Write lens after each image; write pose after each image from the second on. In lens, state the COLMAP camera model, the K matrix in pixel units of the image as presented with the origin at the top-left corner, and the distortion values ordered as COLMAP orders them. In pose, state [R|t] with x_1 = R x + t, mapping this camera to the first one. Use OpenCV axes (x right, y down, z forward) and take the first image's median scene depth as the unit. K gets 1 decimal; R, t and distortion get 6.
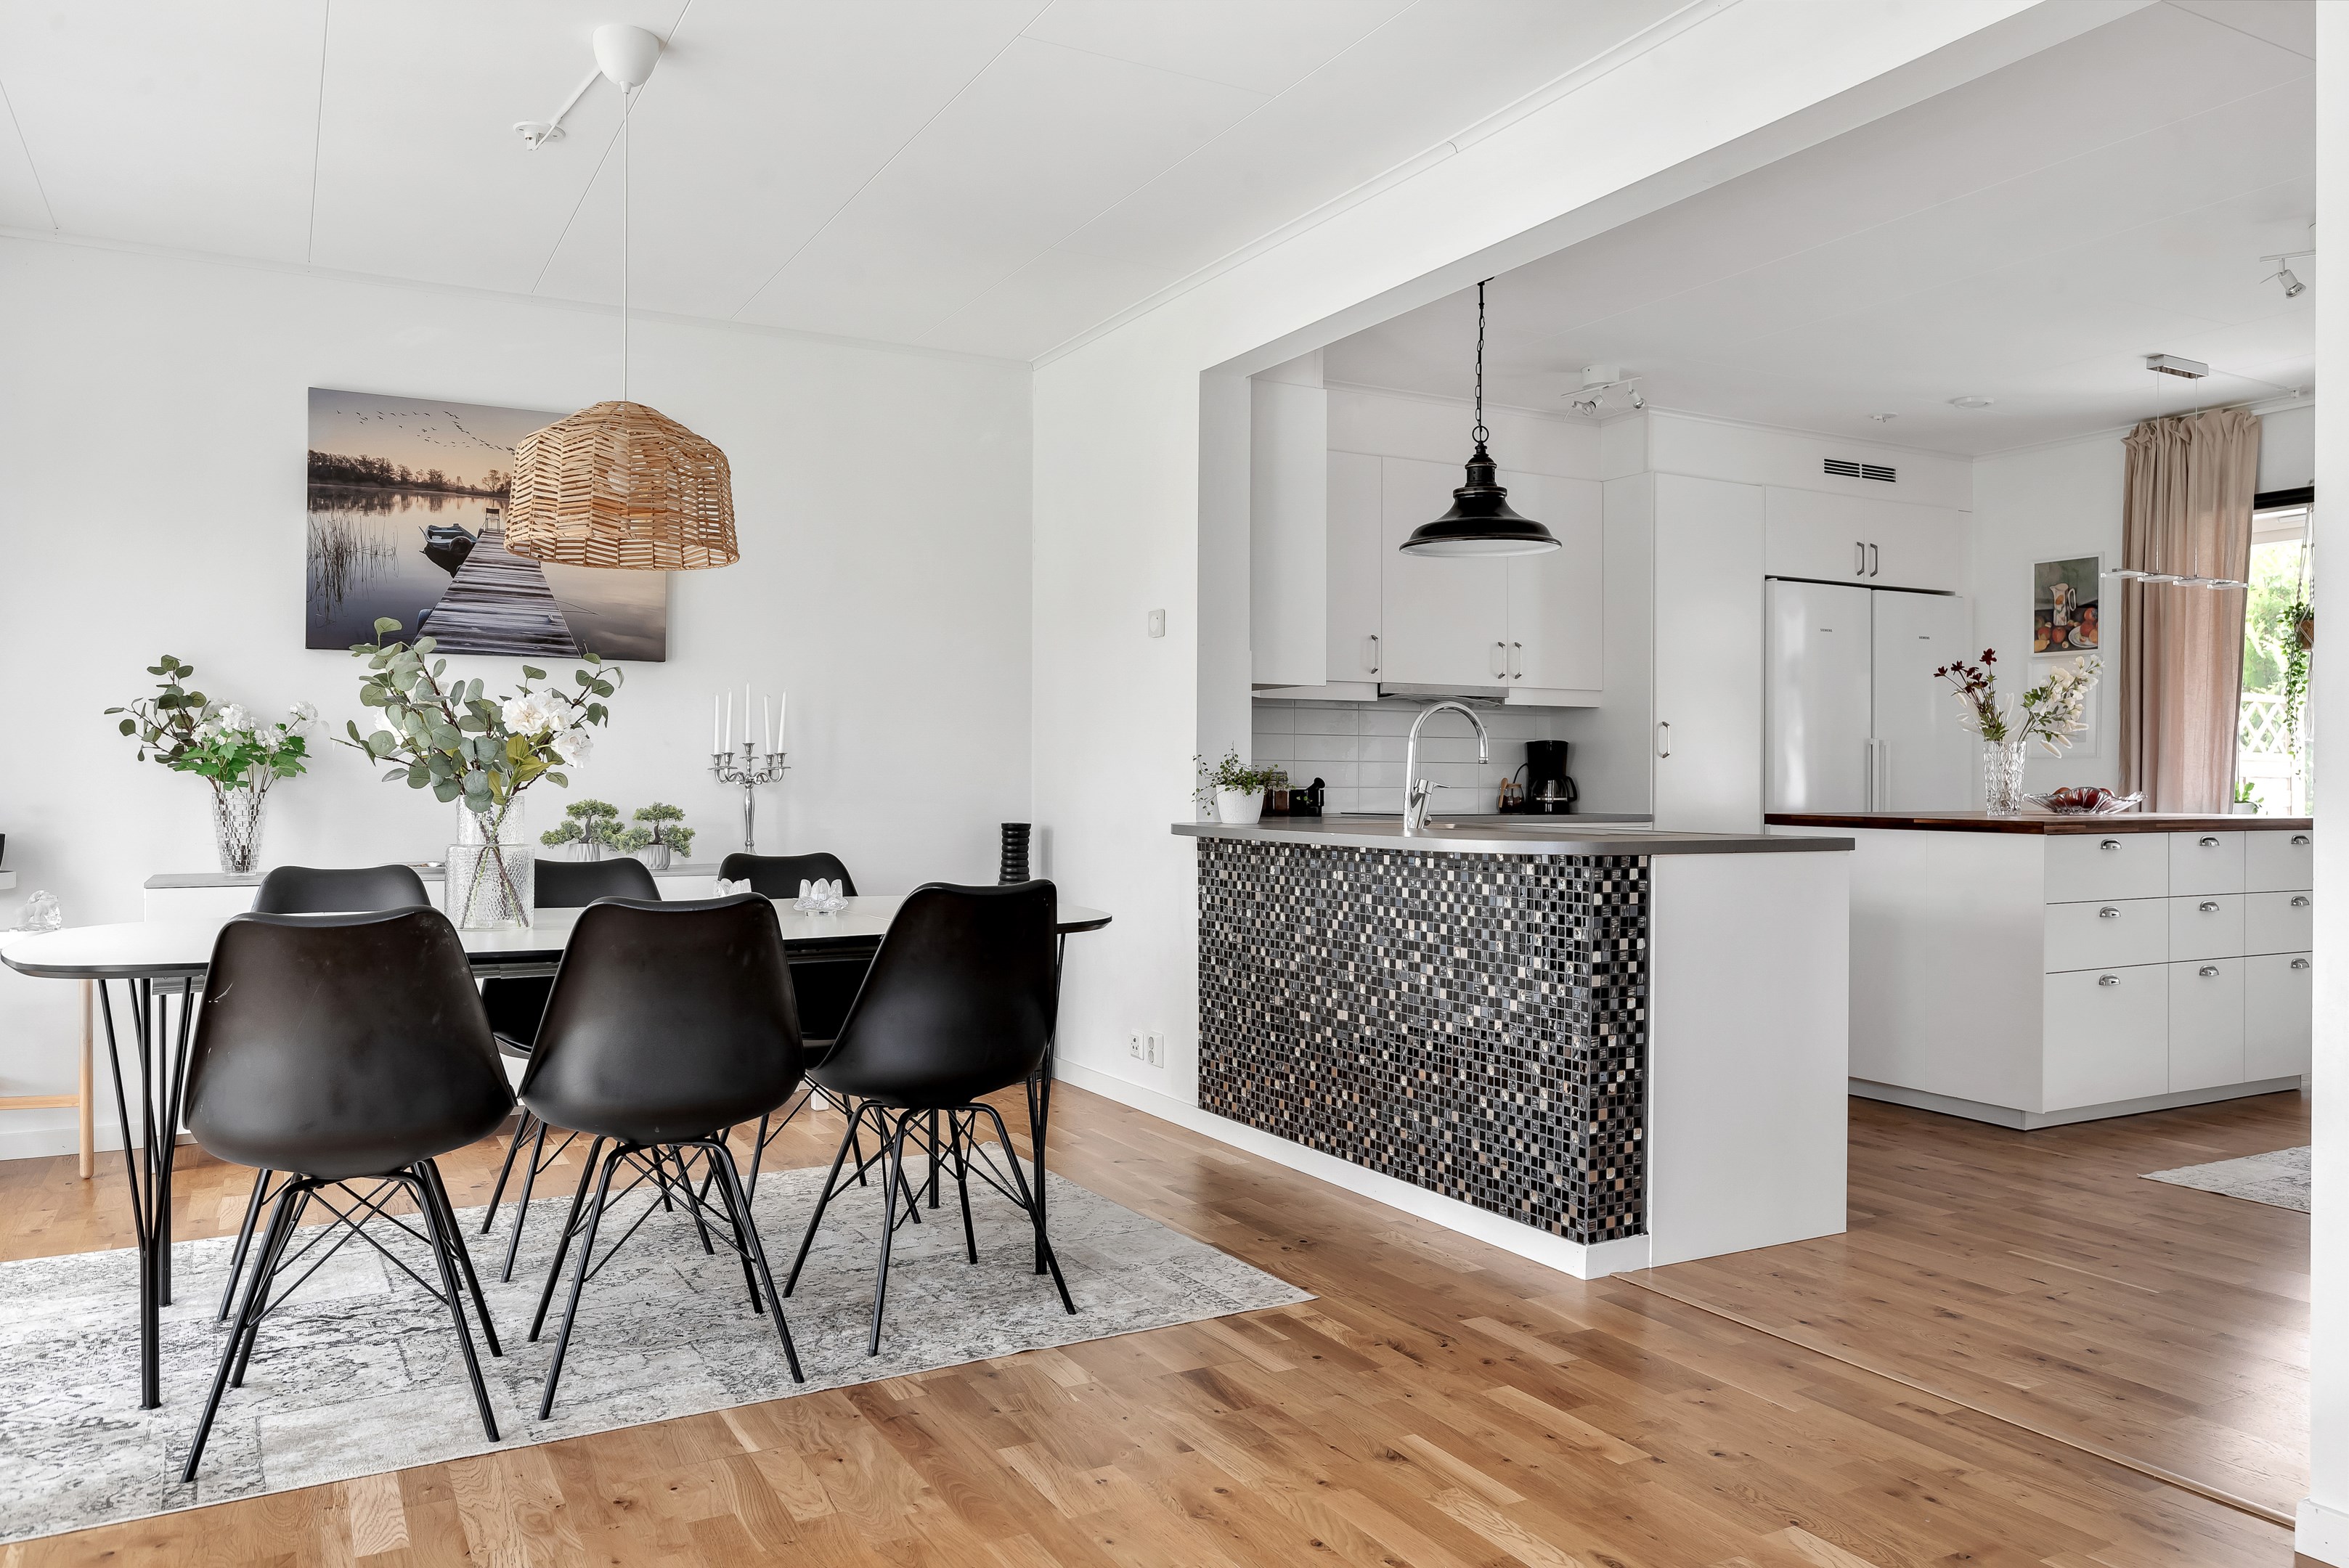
lens RADIAL K [[1592.7, 0, 1225.0], [0, 1592.7, 787.0], [0, 0, 1]] dist [-0.007885, 0.006623]
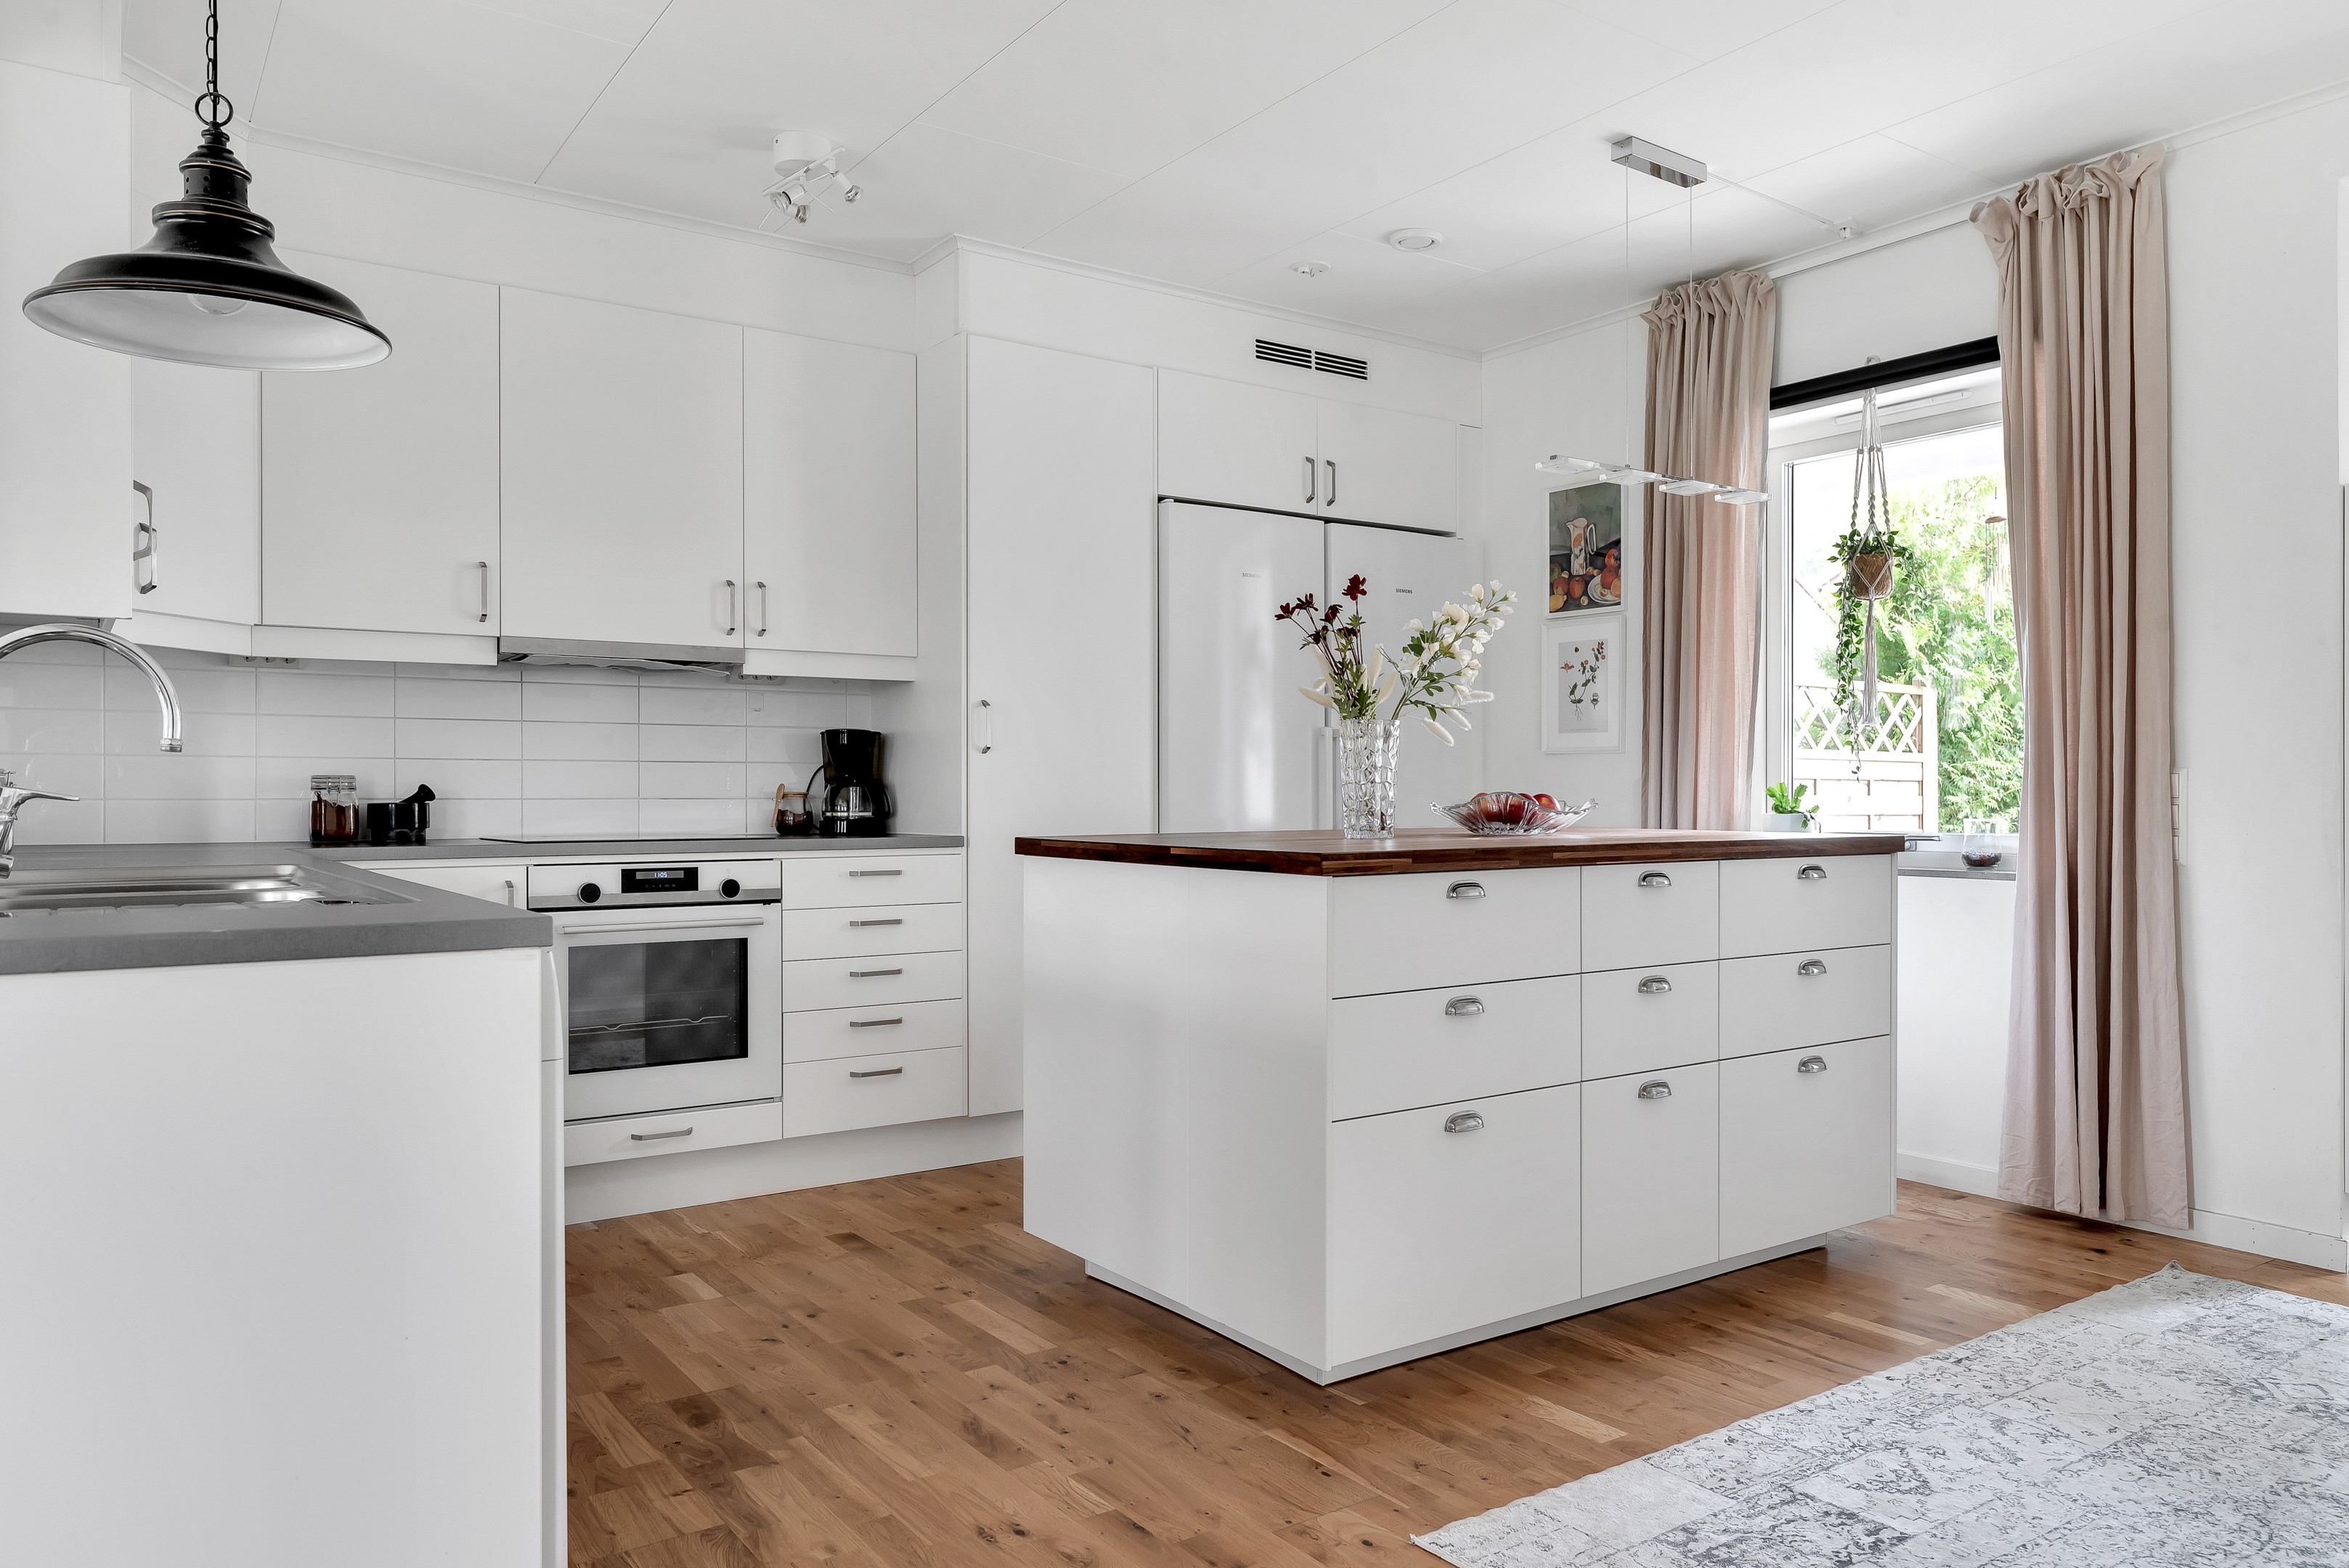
lens RADIAL K [[1592.7, 0, 1167.3], [0, 1592.7, 799.9], [0, 0, 1]] dist [-0.007885, 0.006623]
pose [[0.994141, -0.005454, 0.107952, 0.272078], [0.005309, 0.999985, 0.001629, 0.001026], [-0.107960, -0.001046, 0.994155, 0.303542]]
